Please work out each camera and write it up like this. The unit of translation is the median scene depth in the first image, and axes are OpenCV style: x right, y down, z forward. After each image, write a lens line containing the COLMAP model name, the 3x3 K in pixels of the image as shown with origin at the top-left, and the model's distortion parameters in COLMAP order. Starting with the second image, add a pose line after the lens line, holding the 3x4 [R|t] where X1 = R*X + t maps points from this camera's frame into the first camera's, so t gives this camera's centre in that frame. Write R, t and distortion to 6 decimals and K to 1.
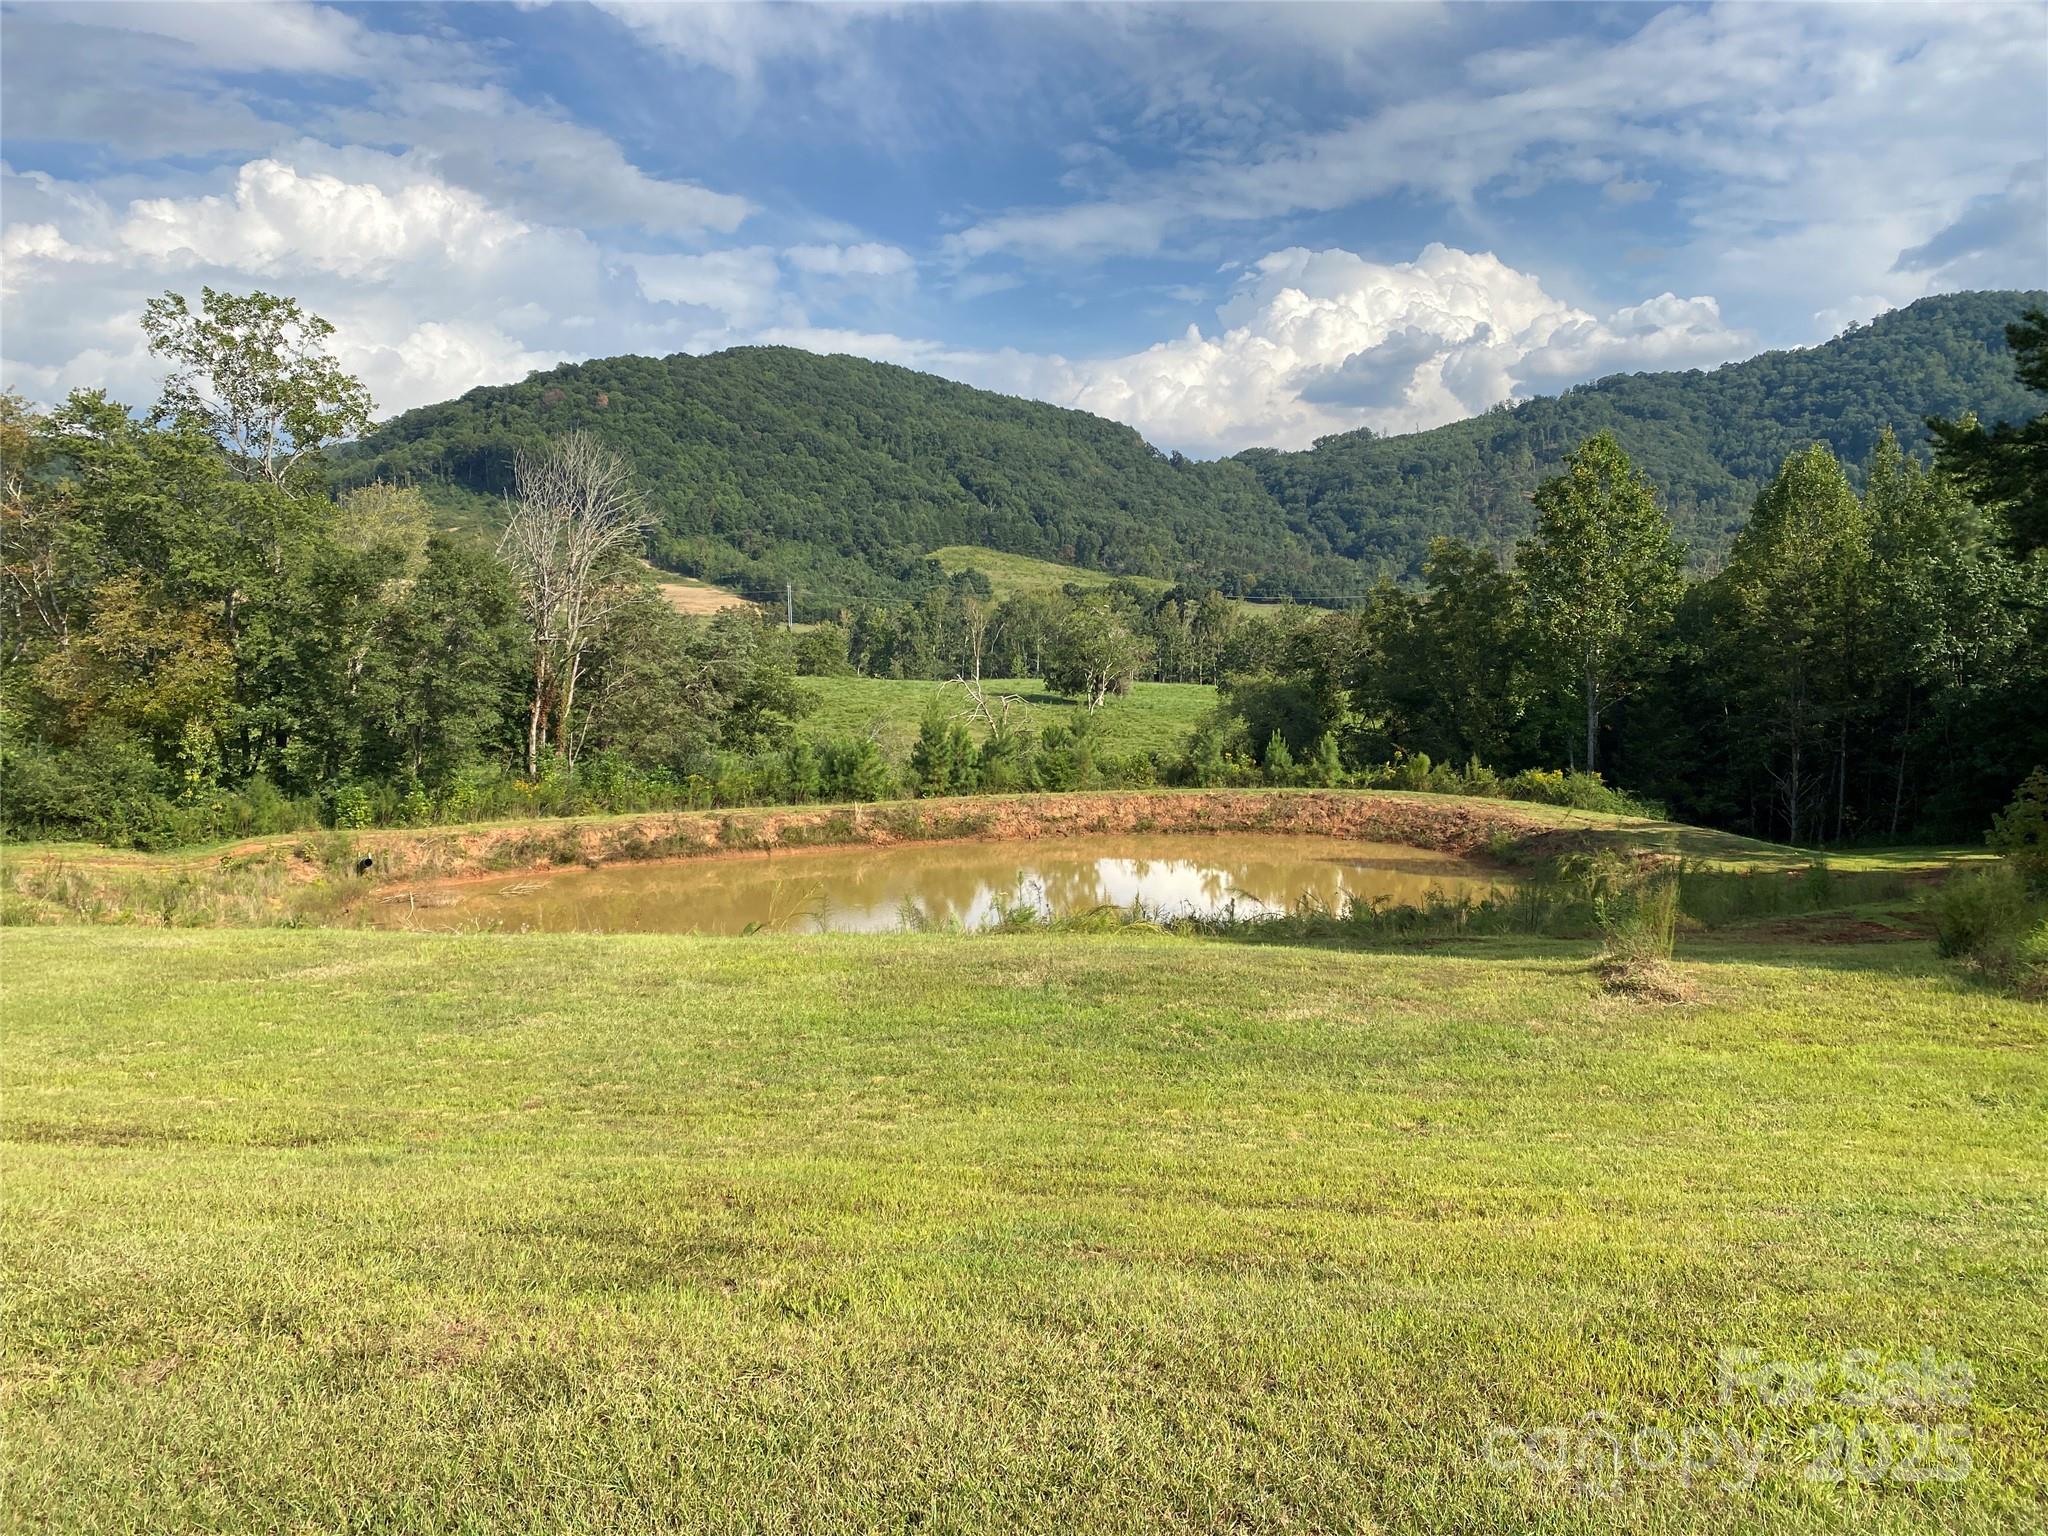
lens RADIAL K [[1557.0, 0, 1024.6], [0, 1557.0, 756.3], [0, 0, 1]] dist [0.127036, -0.281224]
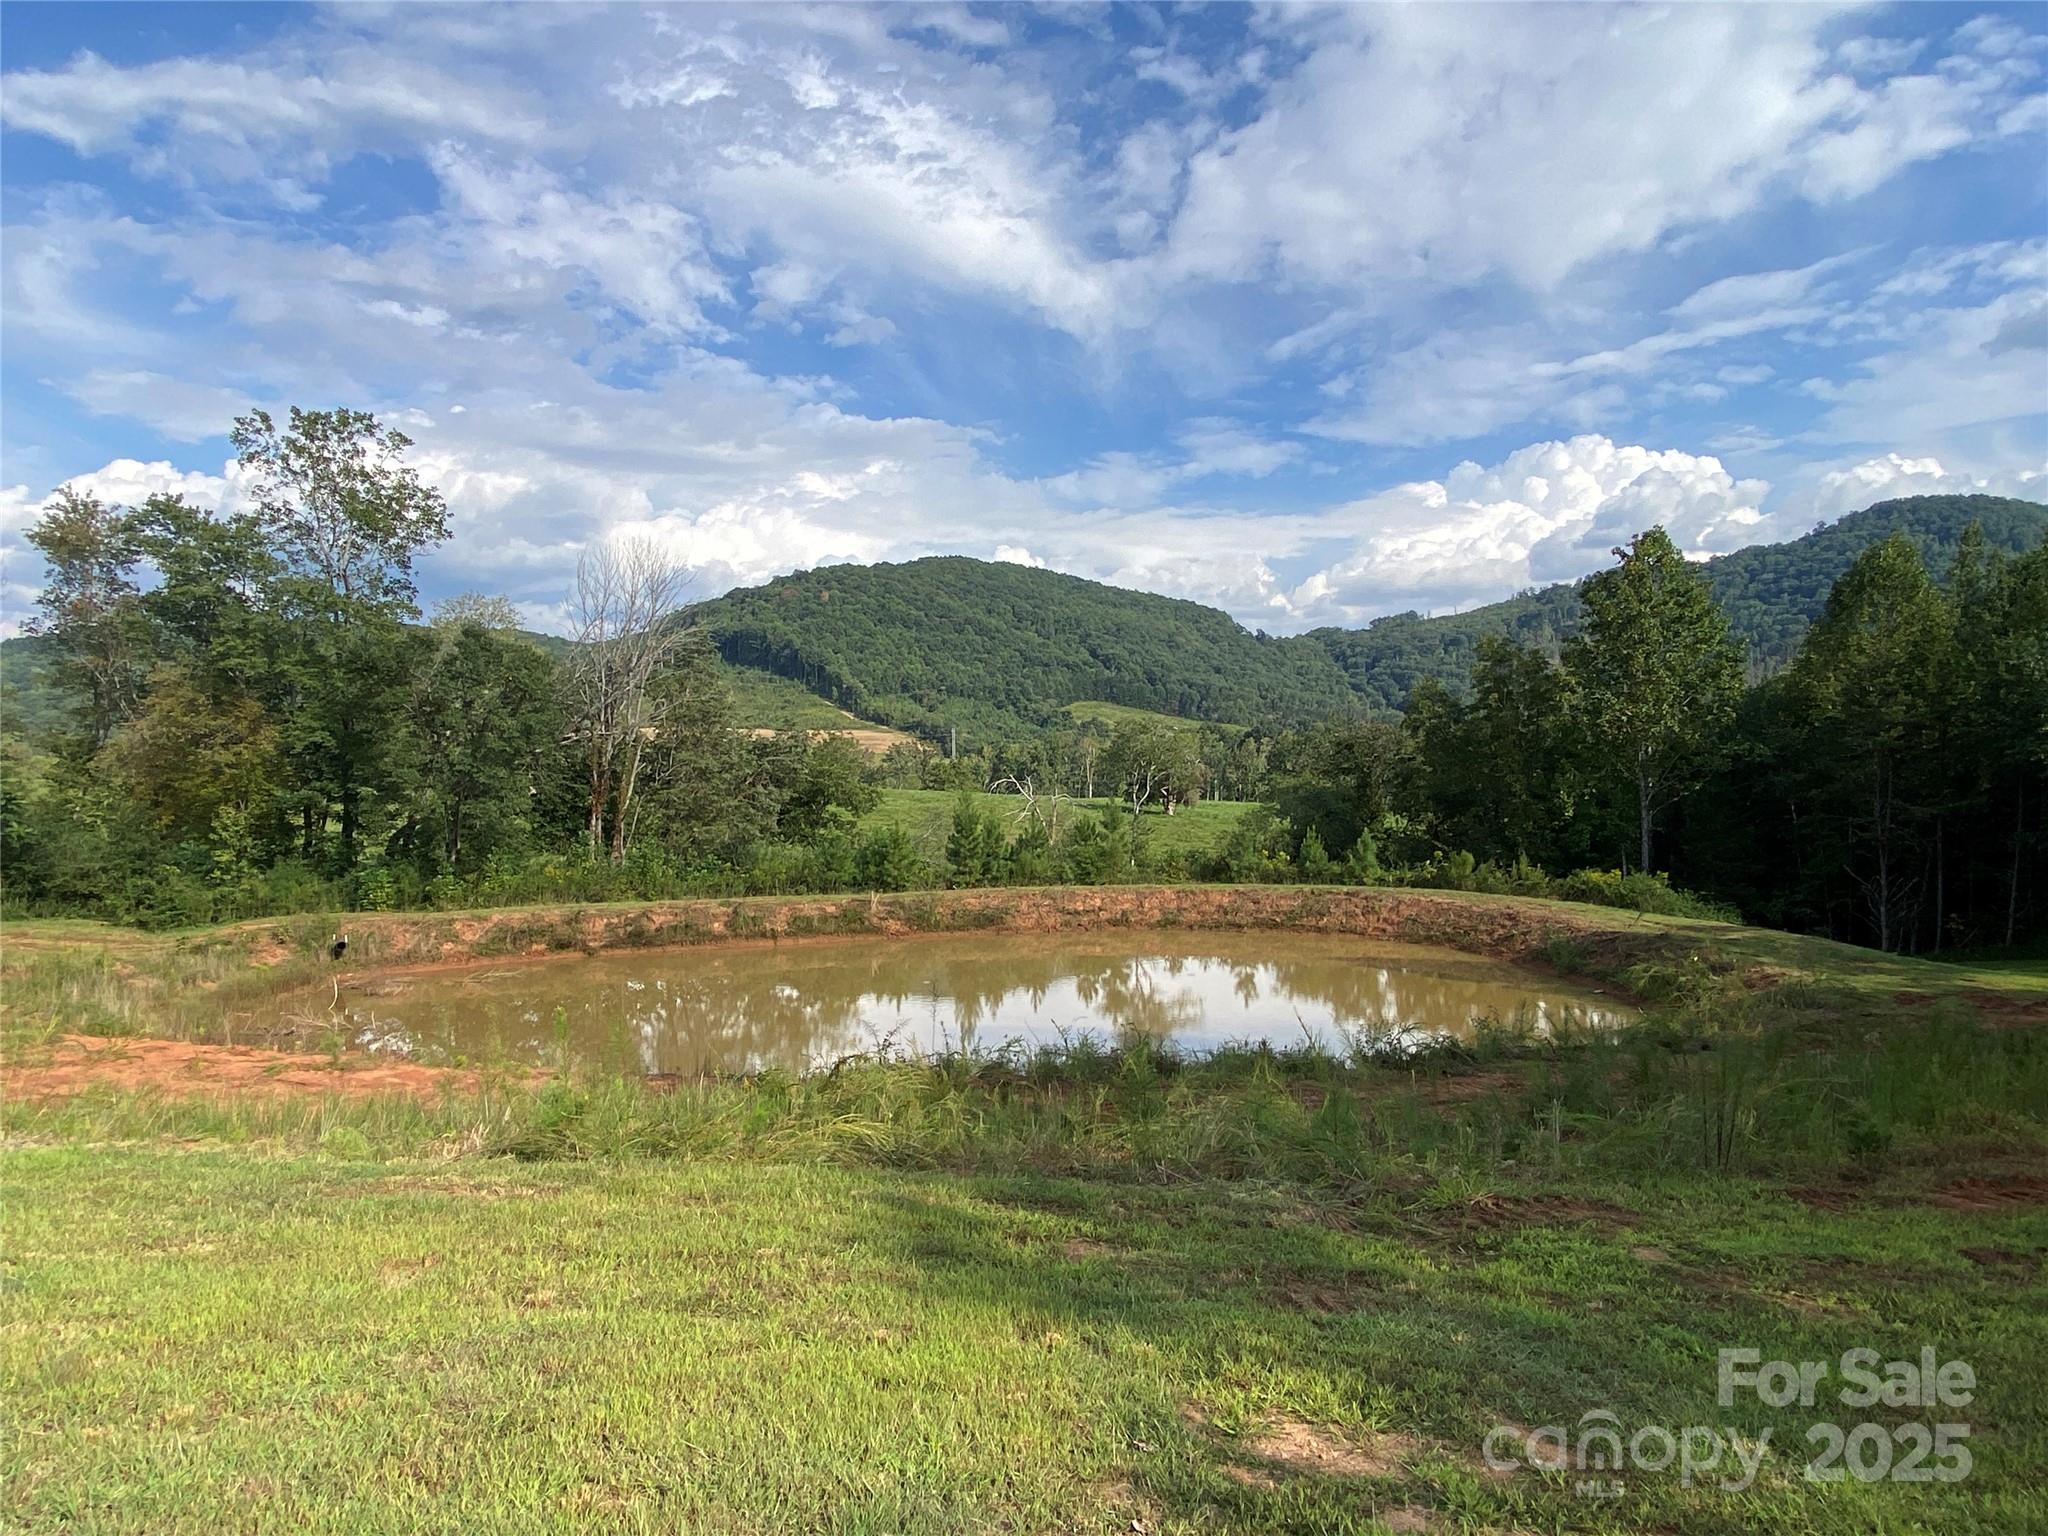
lens RADIAL K [[1188.0, 0, 1015.5], [0, 1188.0, 770.0], [0, 0, 1]] dist [0.117445, -0.164030]
pose [[0.994136, 0.003749, -0.108072, 0.055864], [-0.012376, 0.996776, -0.079269, 0.009931], [0.107426, 0.080142, 0.990978, 0.221118]]
